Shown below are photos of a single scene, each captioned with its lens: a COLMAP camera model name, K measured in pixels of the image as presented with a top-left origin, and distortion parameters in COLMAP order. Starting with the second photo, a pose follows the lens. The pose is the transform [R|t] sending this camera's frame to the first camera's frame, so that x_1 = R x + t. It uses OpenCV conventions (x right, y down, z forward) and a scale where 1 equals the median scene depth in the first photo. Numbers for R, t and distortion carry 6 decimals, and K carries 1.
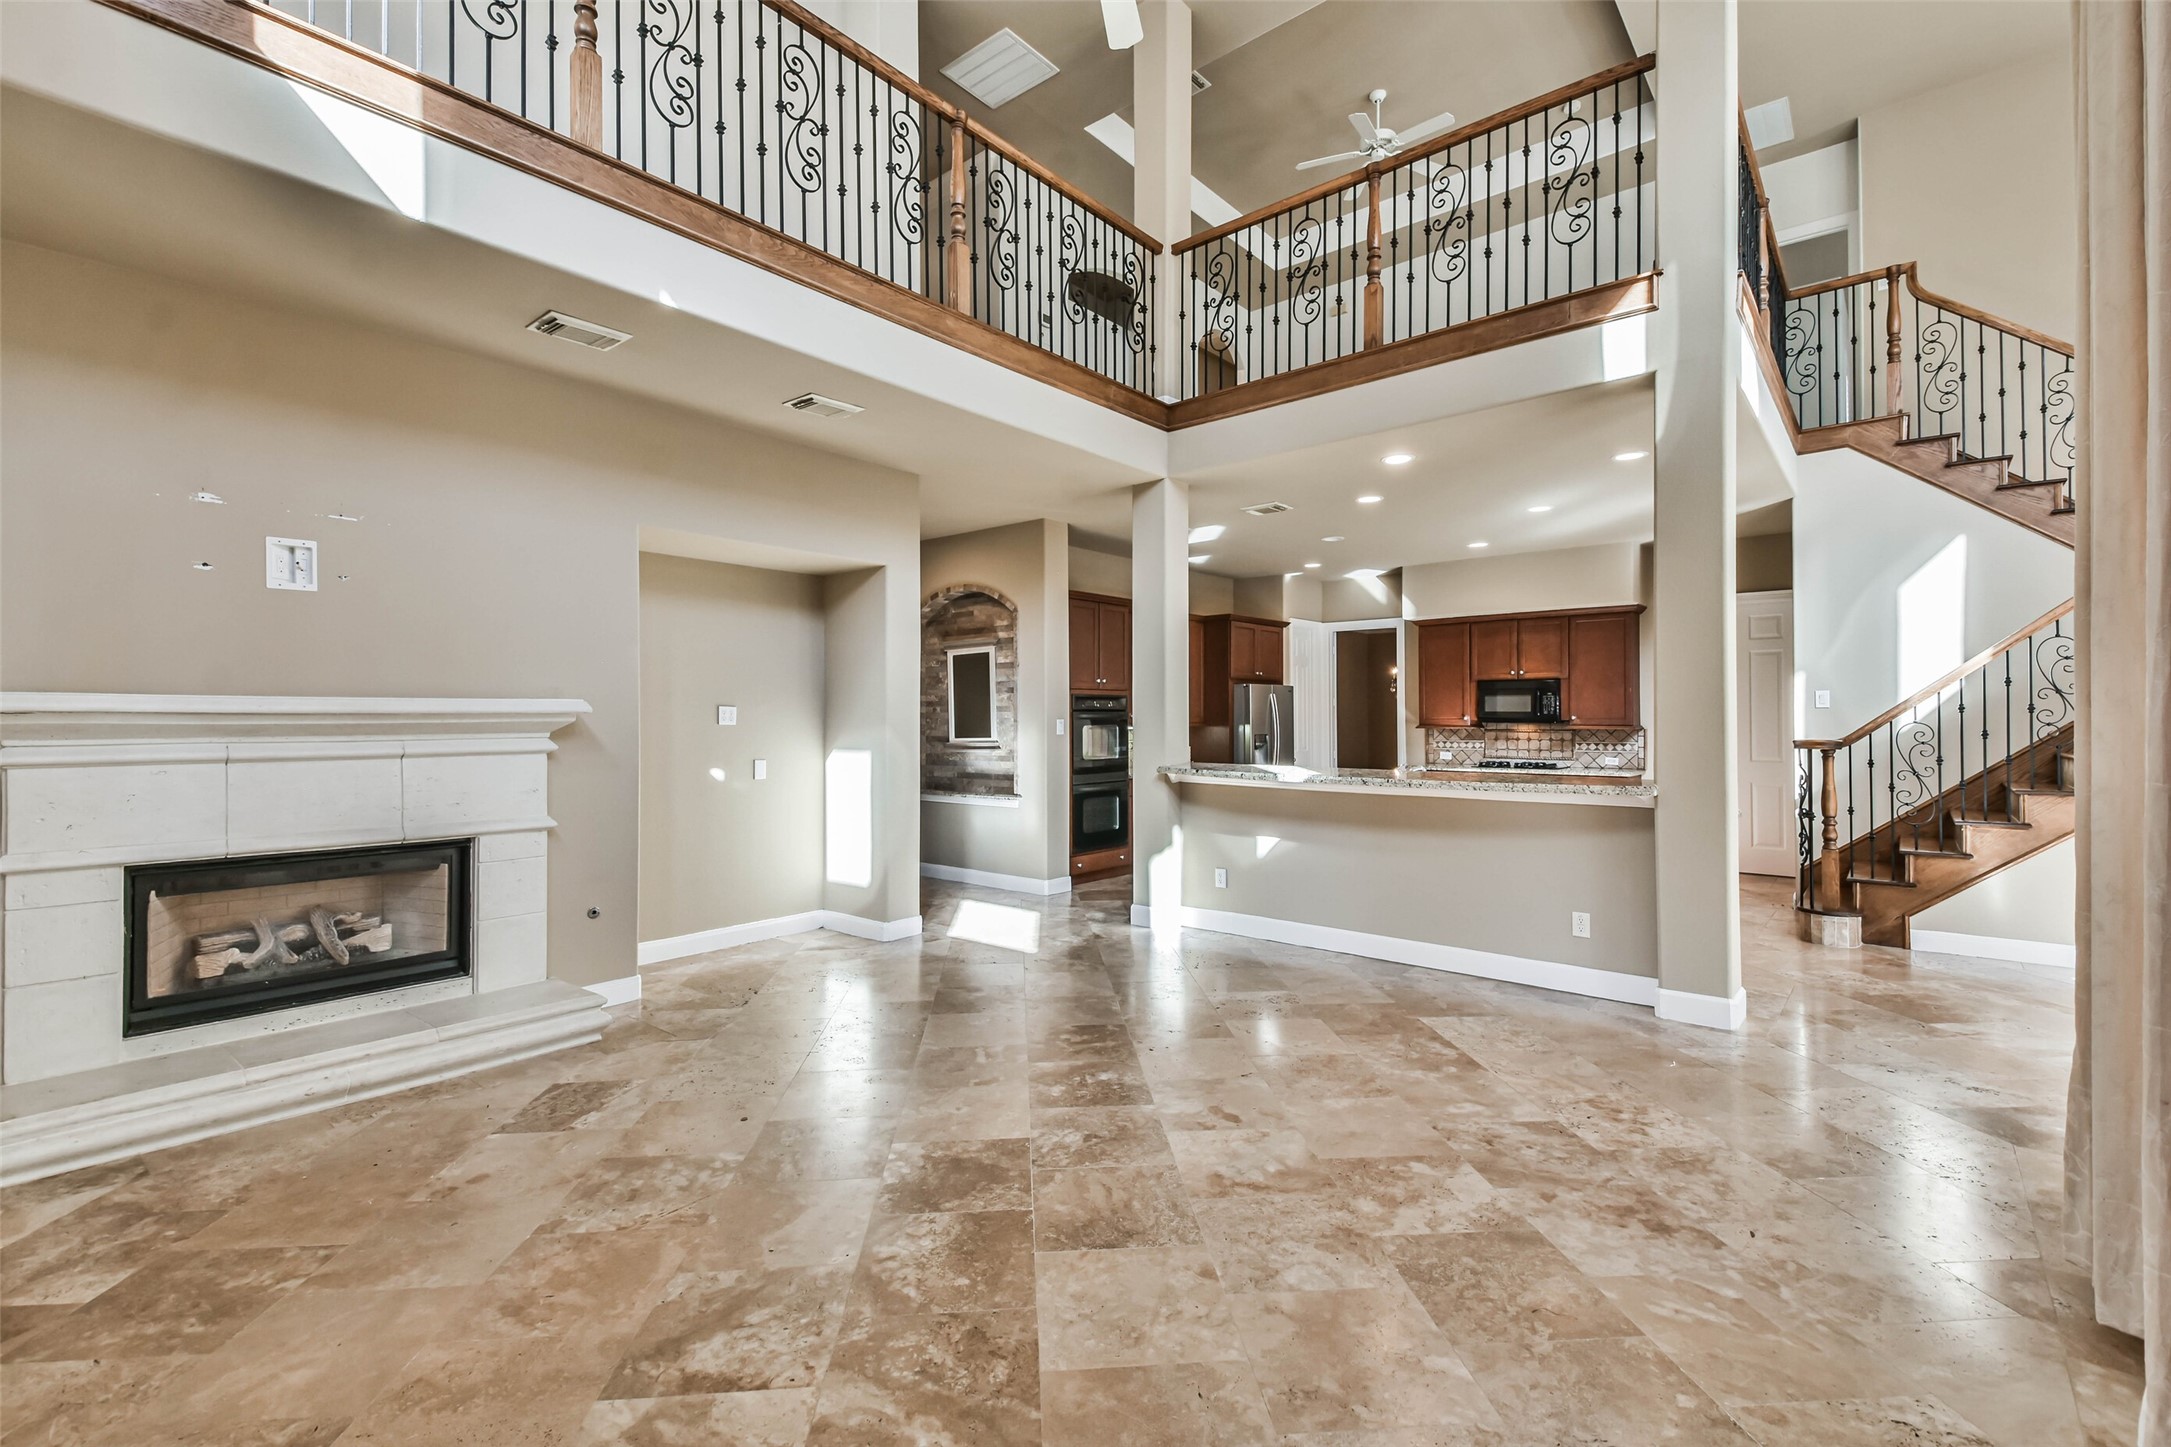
lens RADIAL K [[949.5, 0, 1091.6], [0, 949.5, 714.2], [0, 0, 1]] dist [0.074141, -0.044985]
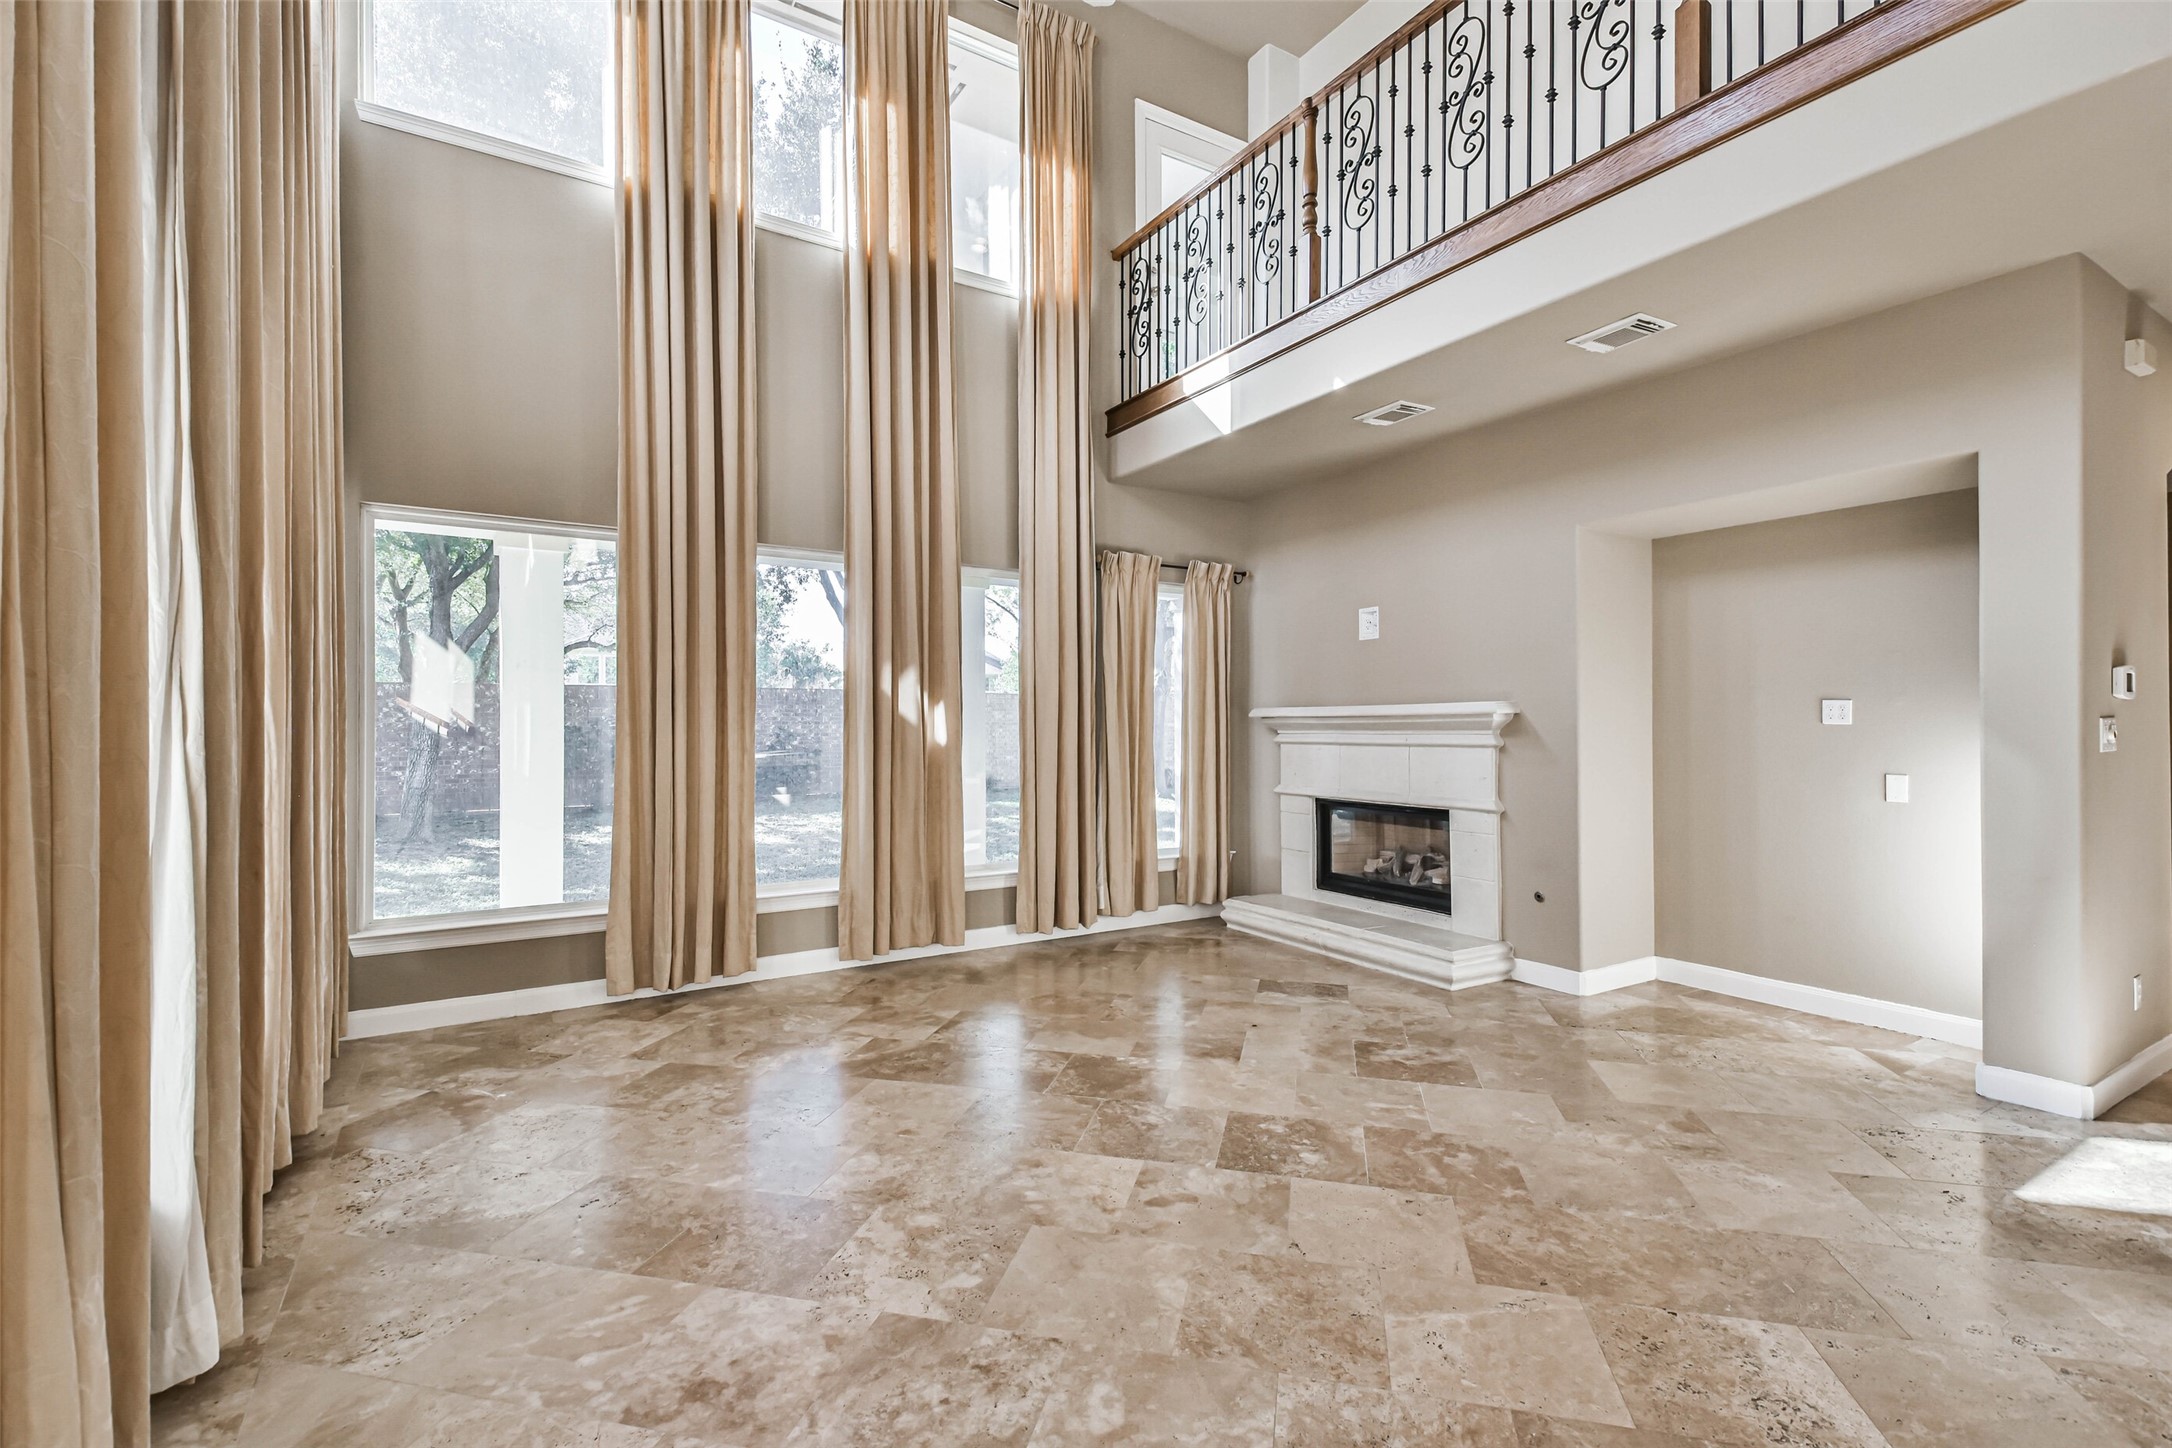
lens RADIAL K [[966.7, 0, 1089.9], [0, 966.7, 720.7], [0, 0, 1]] dist [0.045754, -0.021148]
pose [[-0.310638, -0.002070, -0.950526, 0.810648], [0.006211, 0.999972, -0.004207, 0.010660], [0.950508, -0.007210, -0.310617, 1.020992]]
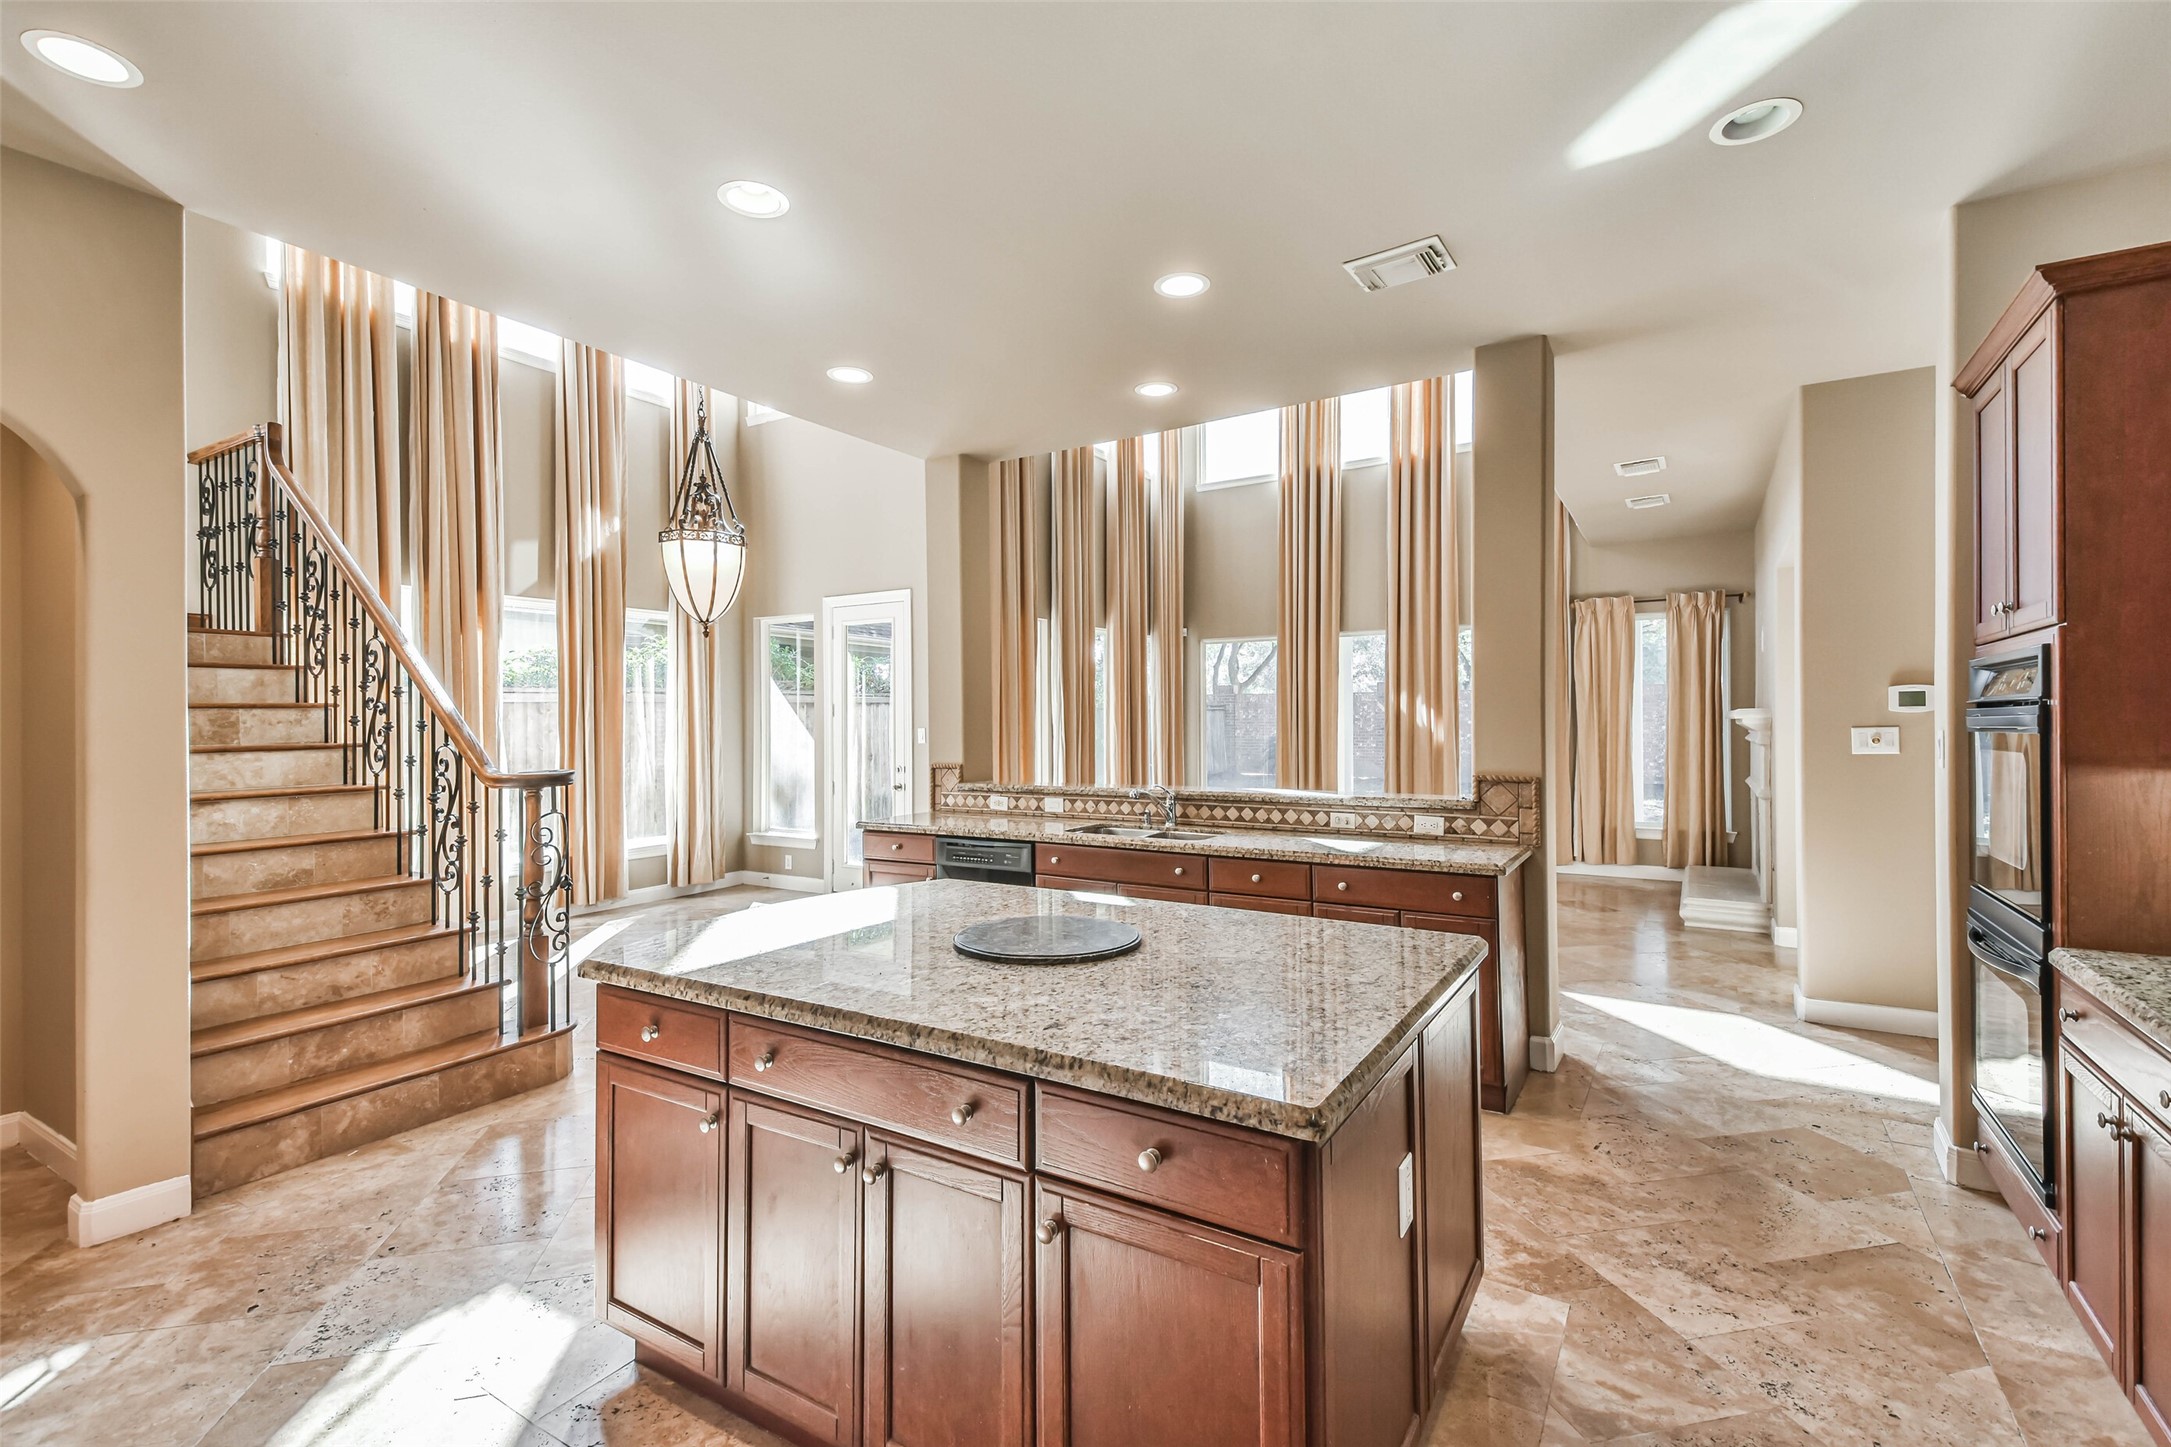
lens RADIAL K [[966.2, 0, 1089.4], [0, 966.2, 720.2], [0, 0, 1]] dist [0.045754, -0.021148]
pose [[-0.989783, 0.010720, -0.142180, 0.729394], [0.011617, 0.999918, -0.005481, -0.001702], [0.142110, -0.007076, -0.989826, 2.652303]]
